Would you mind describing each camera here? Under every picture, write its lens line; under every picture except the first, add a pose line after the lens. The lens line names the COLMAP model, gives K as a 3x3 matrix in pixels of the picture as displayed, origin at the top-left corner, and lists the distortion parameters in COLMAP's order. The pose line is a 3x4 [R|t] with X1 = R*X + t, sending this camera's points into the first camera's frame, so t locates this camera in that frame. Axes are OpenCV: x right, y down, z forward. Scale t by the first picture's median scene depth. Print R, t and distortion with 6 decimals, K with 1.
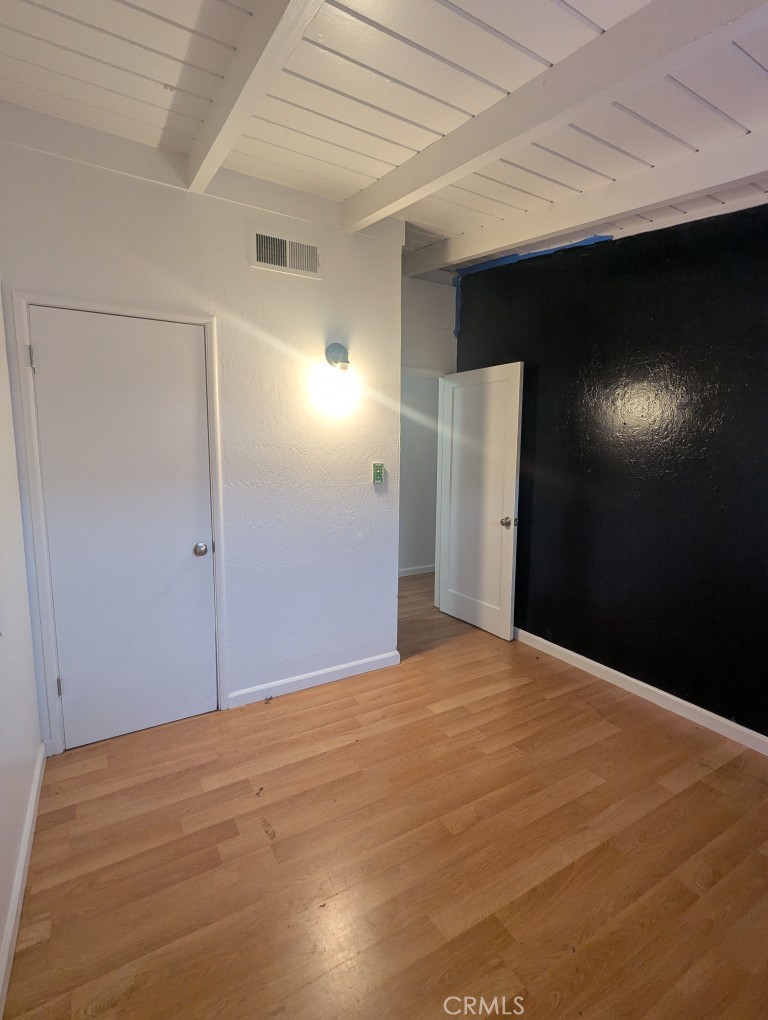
lens RADIAL K [[485.0, 0, 384.4], [0, 485.0, 507.0], [0, 0, 1]] dist [-0.002789, 0.001782]
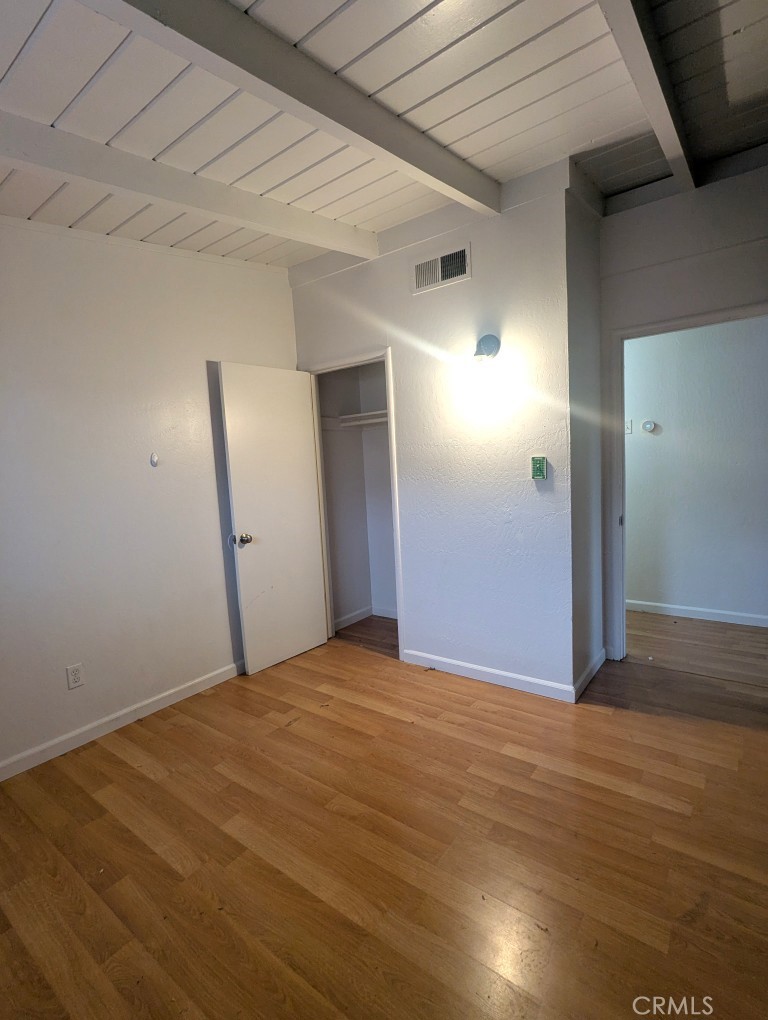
lens RADIAL K [[485.0, 0, 384.4], [0, 485.0, 507.0], [0, 0, 1]] dist [-0.002789, 0.001782]
pose [[0.382855, 0.060363, -0.921834, 0.789479], [-0.061797, 0.997301, 0.039639, -0.020160], [0.921739, 0.041791, 0.385552, 0.476659]]
